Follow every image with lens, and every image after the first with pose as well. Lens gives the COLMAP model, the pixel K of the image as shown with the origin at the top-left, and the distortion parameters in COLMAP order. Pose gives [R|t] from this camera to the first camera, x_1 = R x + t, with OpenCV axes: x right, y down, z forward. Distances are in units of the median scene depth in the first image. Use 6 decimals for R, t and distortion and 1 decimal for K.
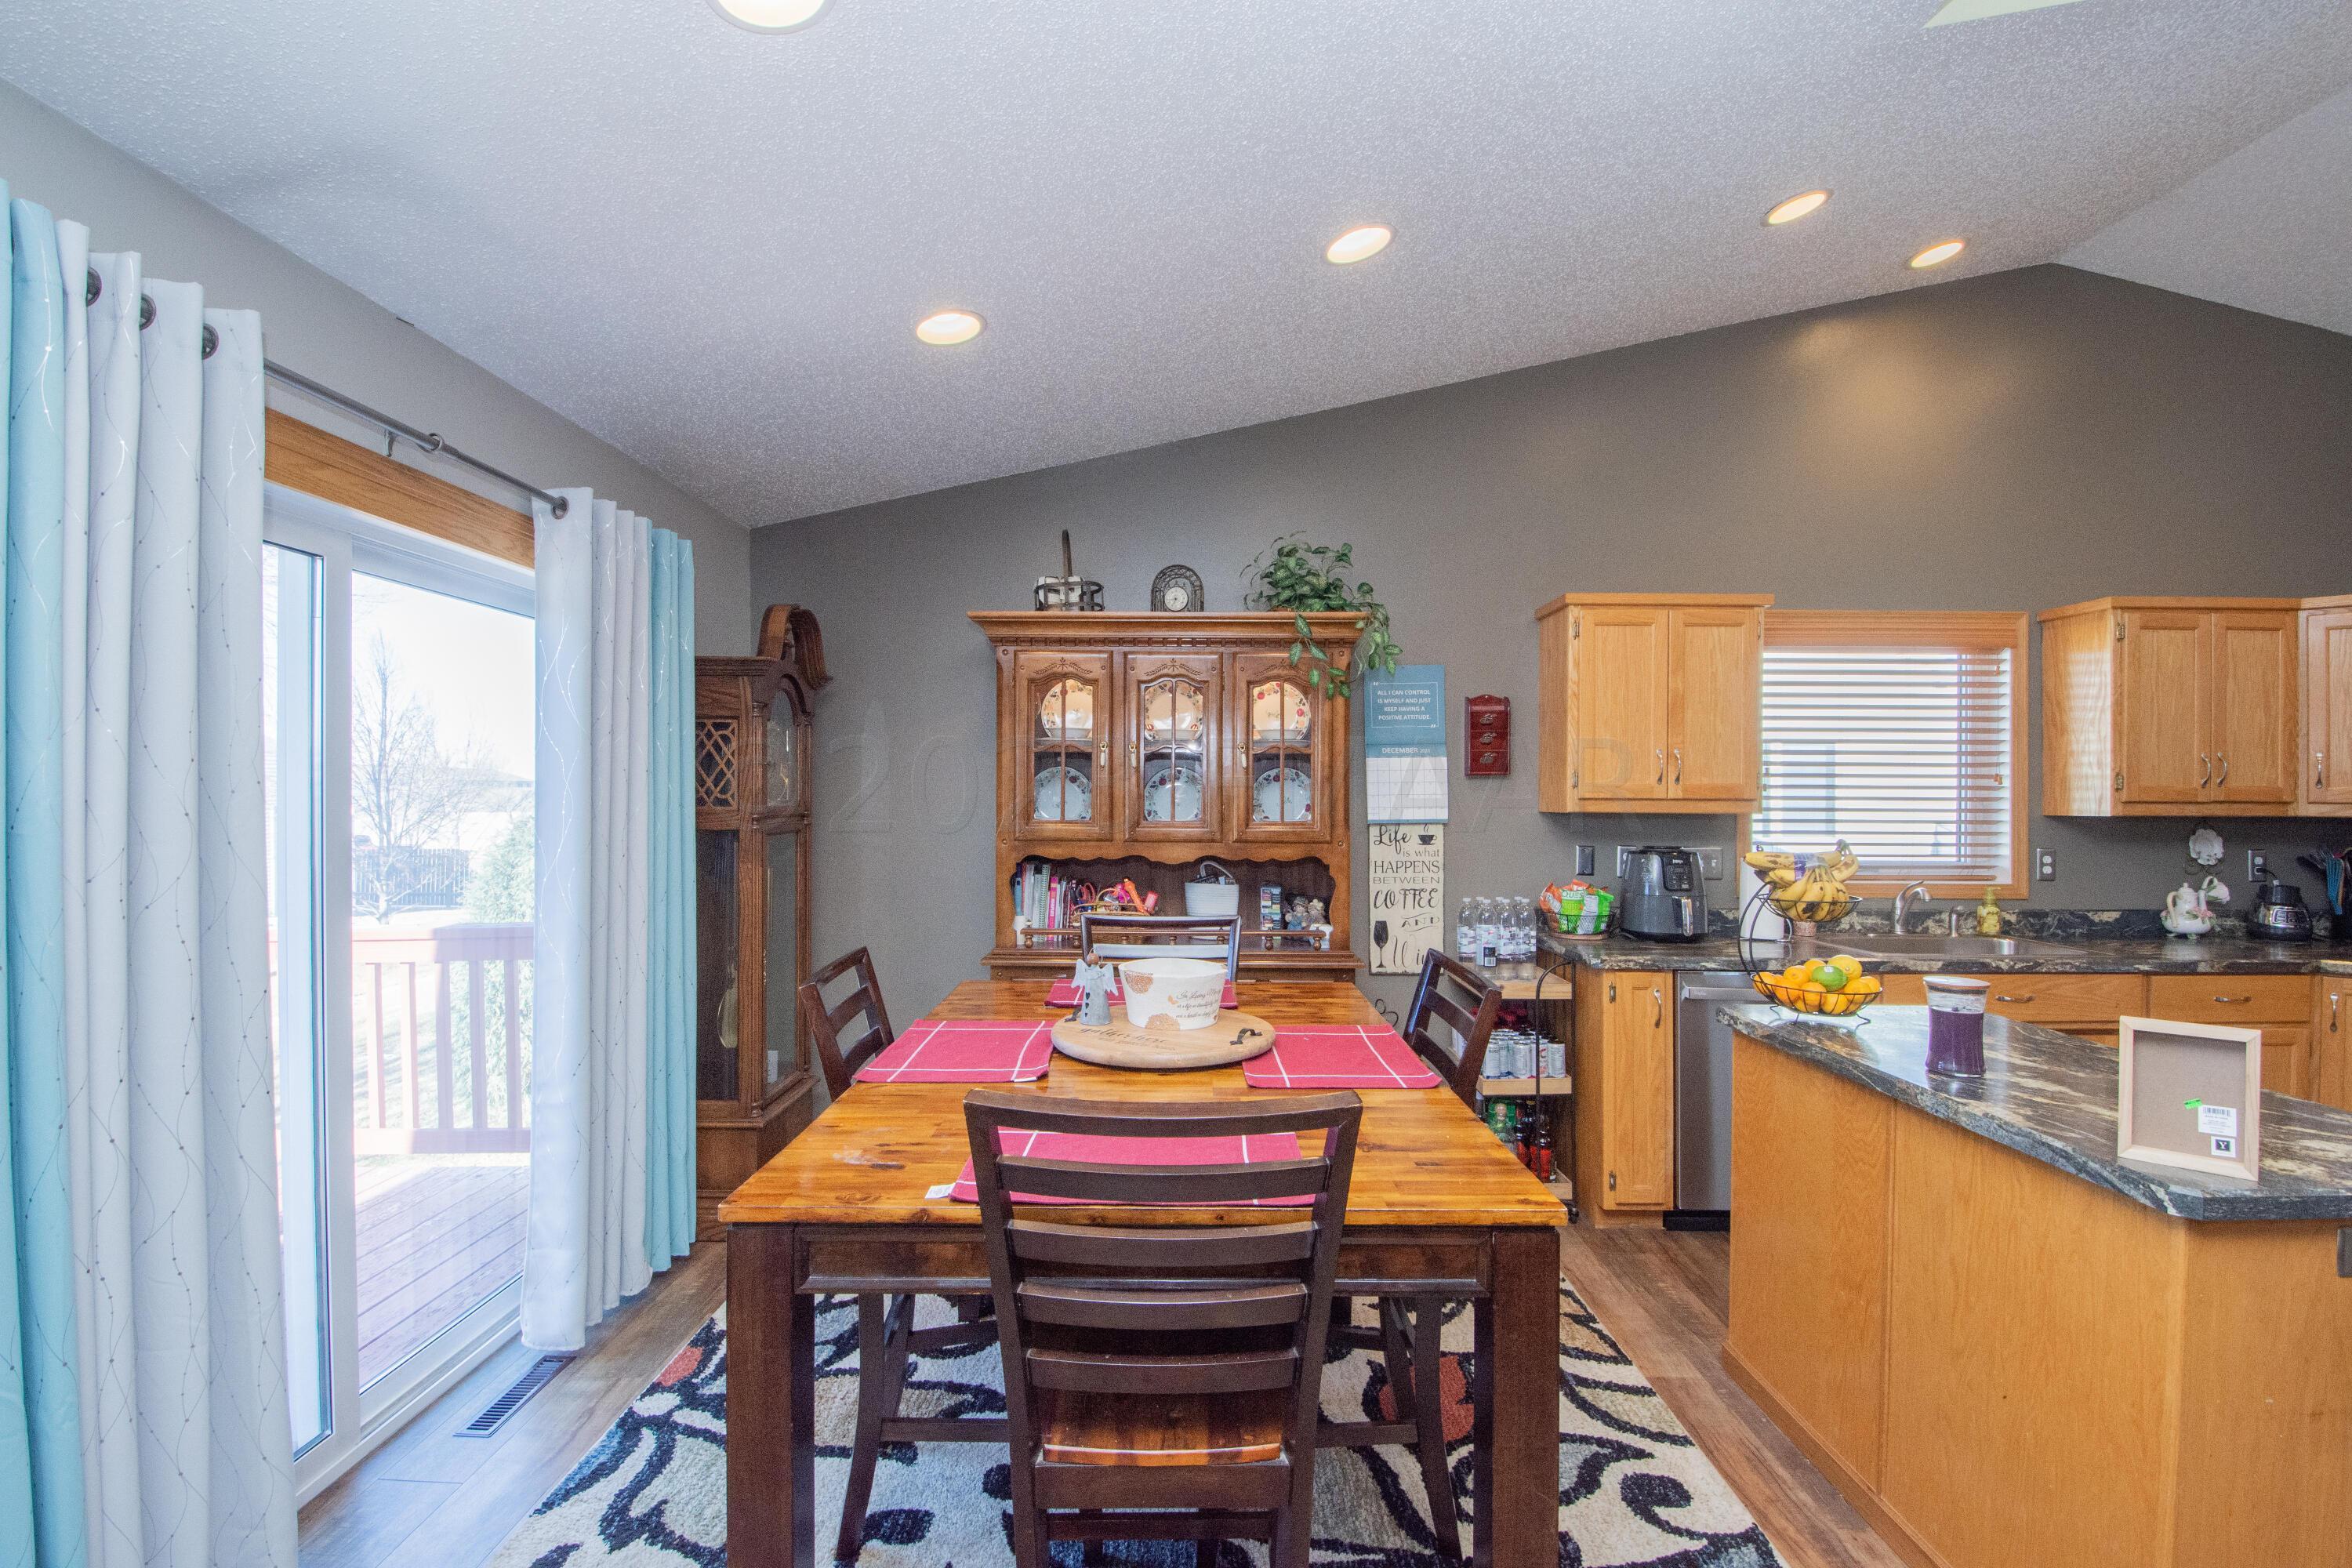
lens RADIAL K [[1031.5, 0, 1168.1], [0, 1031.5, 796.3], [0, 0, 1]] dist [0.004219, -0.015886]
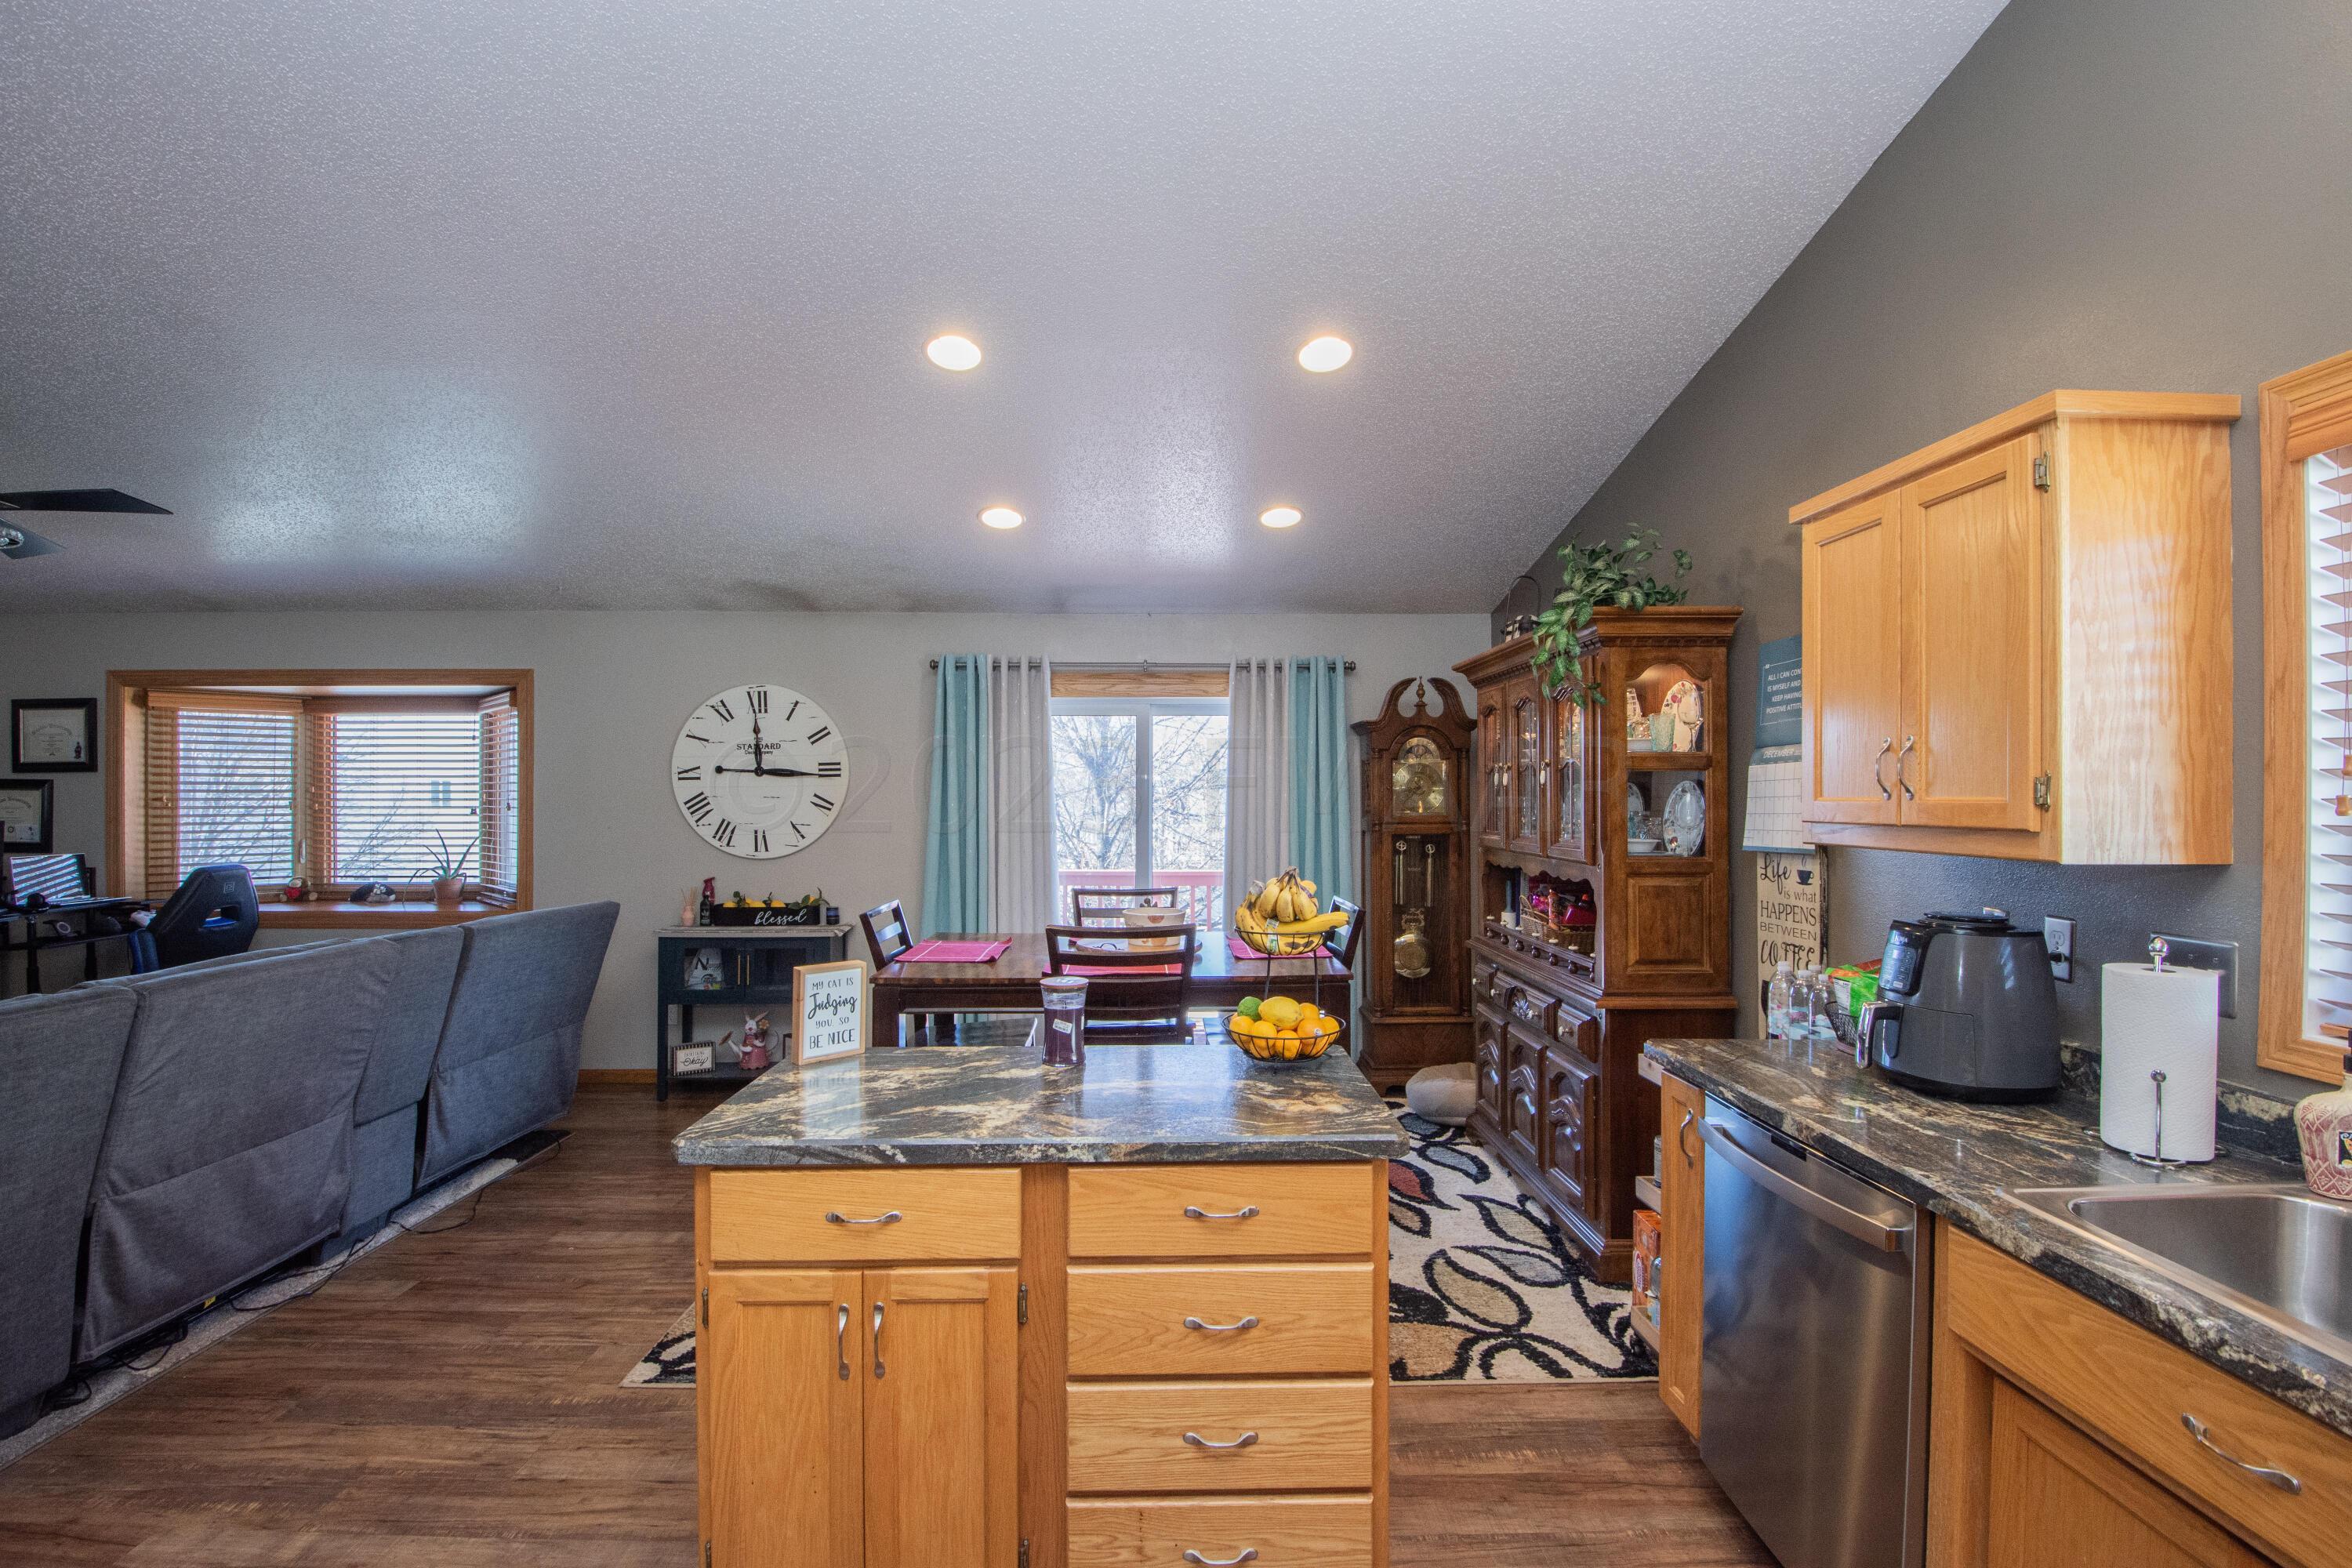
lens RADIAL K [[1030.0, 0, 1166.2], [0, 1030.0, 795.4], [0, 0, 1]] dist [0.002178, -0.015892]
pose [[0.025758, -0.007046, -0.999643, 1.028554], [-0.002943, 0.999970, -0.007124, -0.008807], [0.999664, 0.003125, 0.025737, 0.587026]]
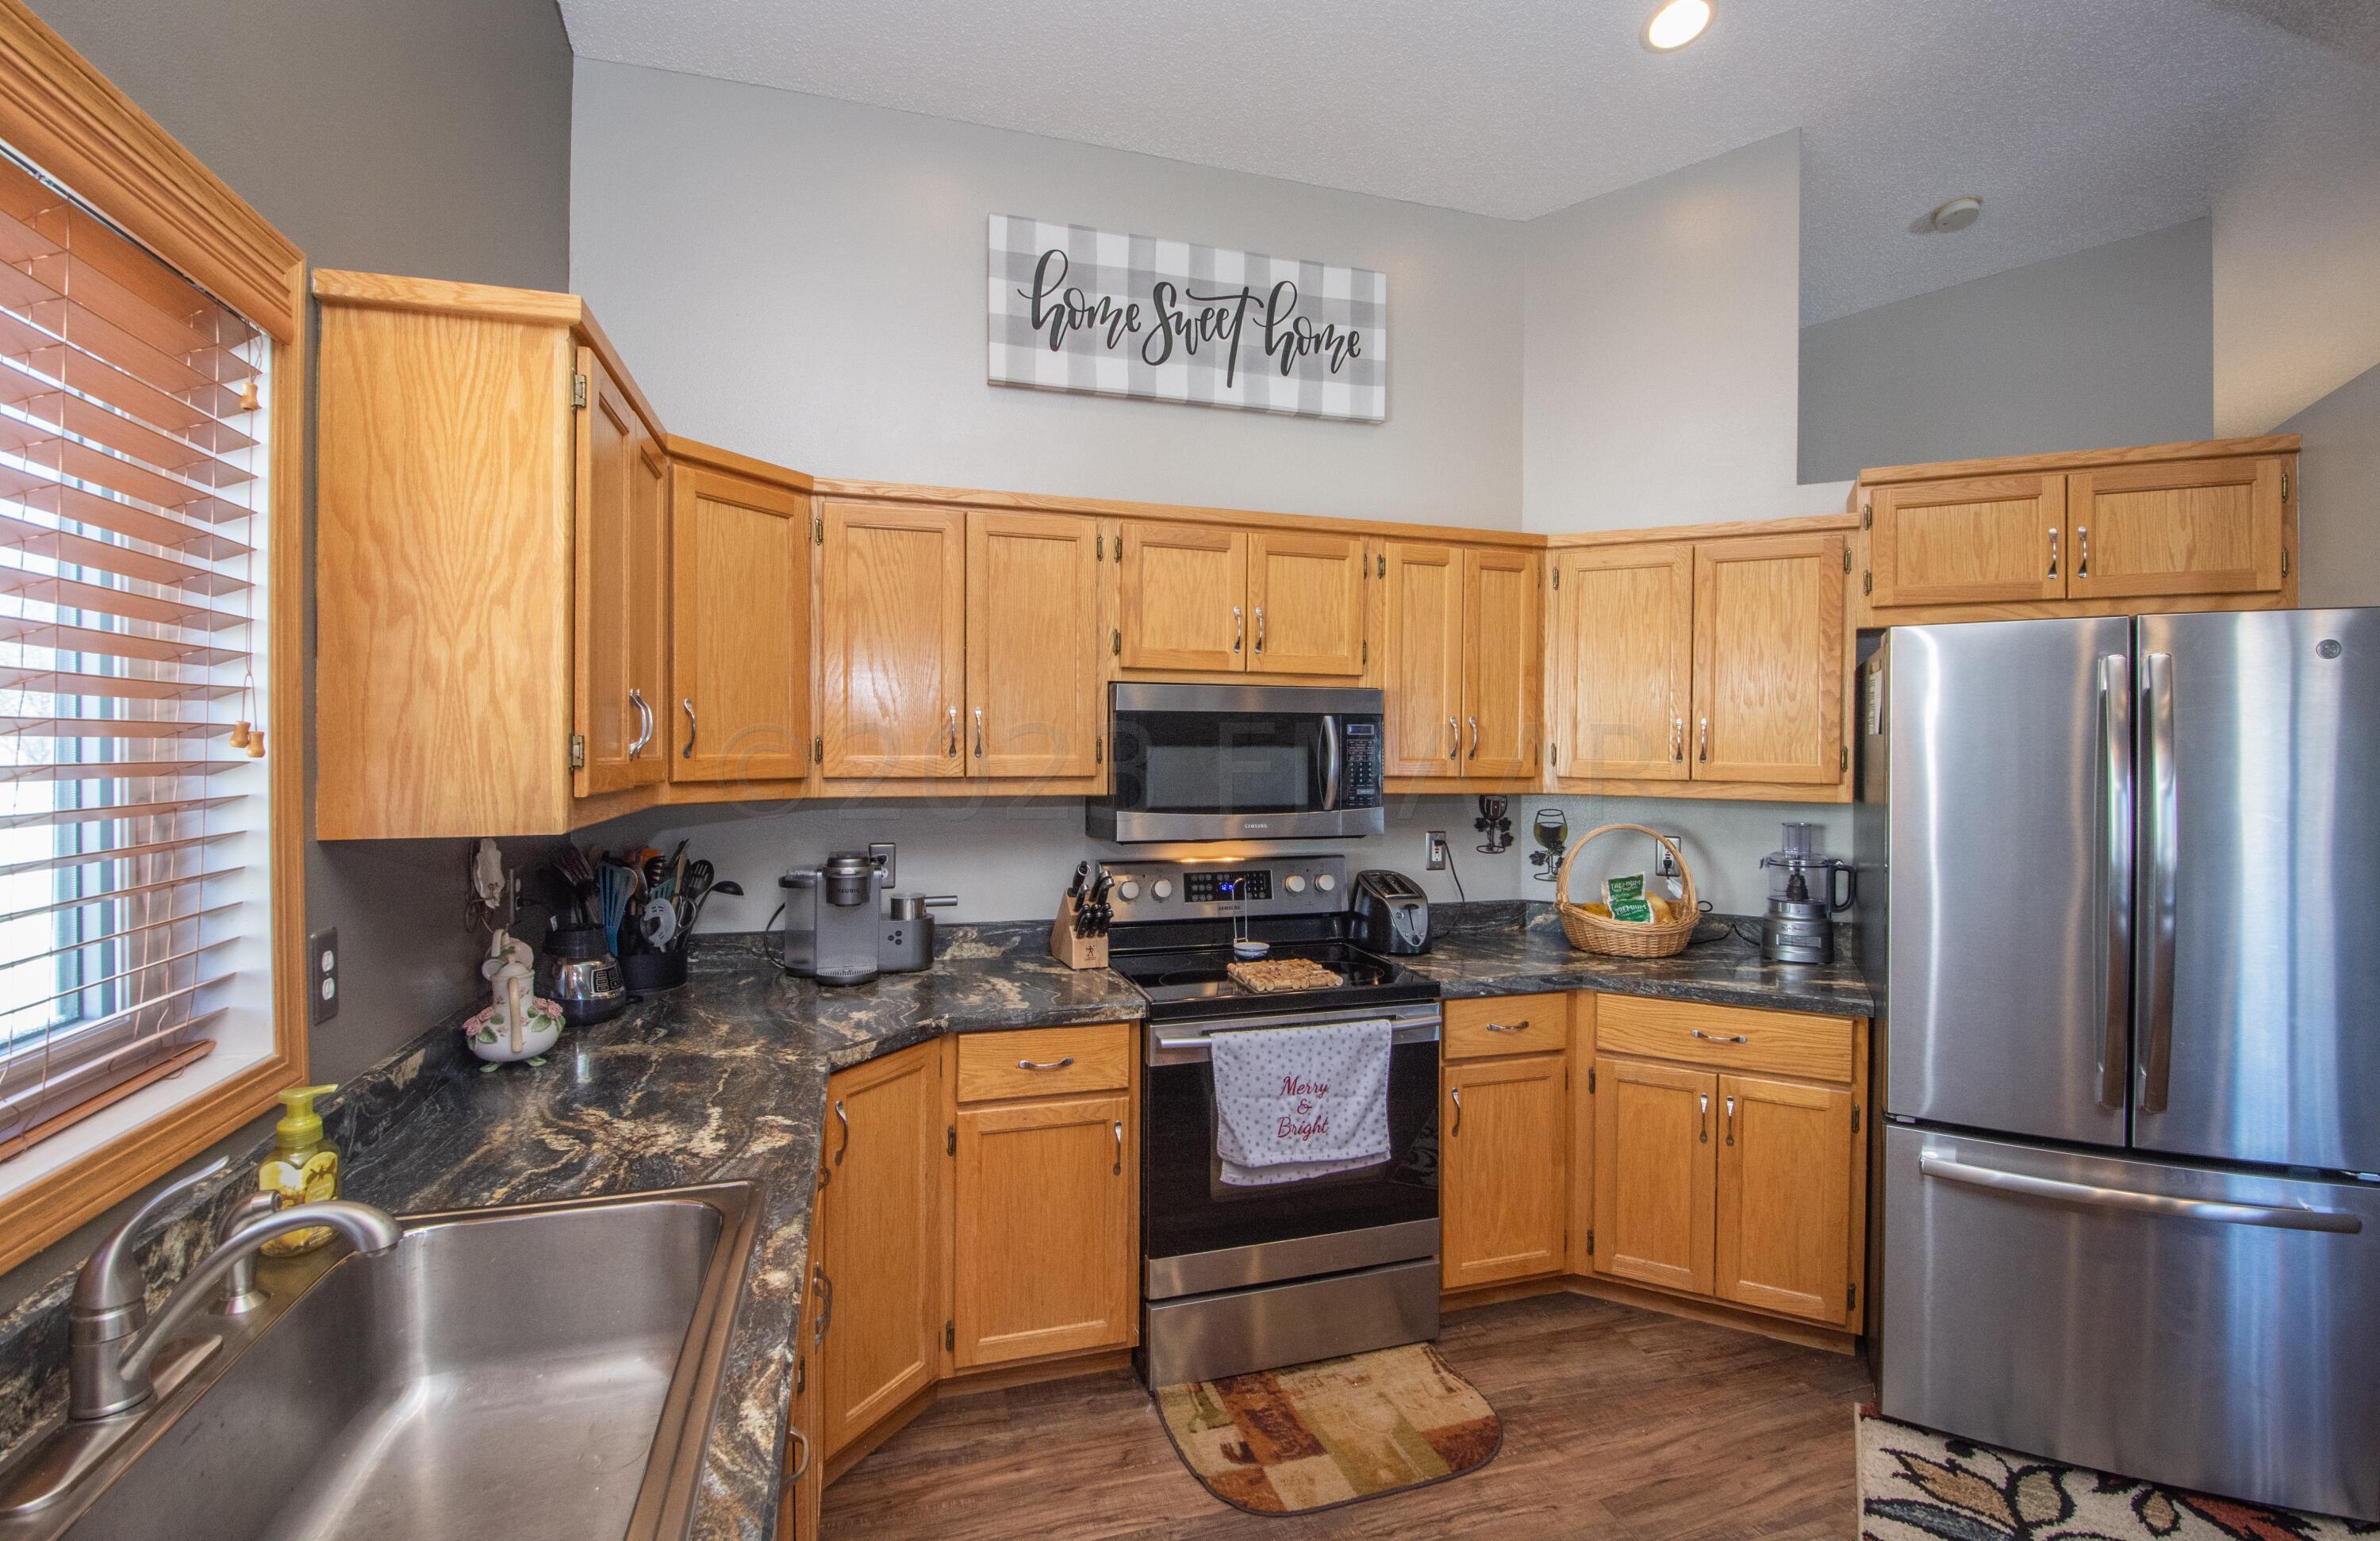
lens RADIAL K [[1057.1, 0, 1203.2], [0, 1057.1, 747.4], [0, 0, 1]] dist [-0.007166, -0.006745]
pose [[-0.317787, -0.008295, 0.948126, 0.440561], [-0.004832, 0.999963, 0.007129, -0.019260], [-0.948150, -0.002316, -0.317815, 0.888987]]
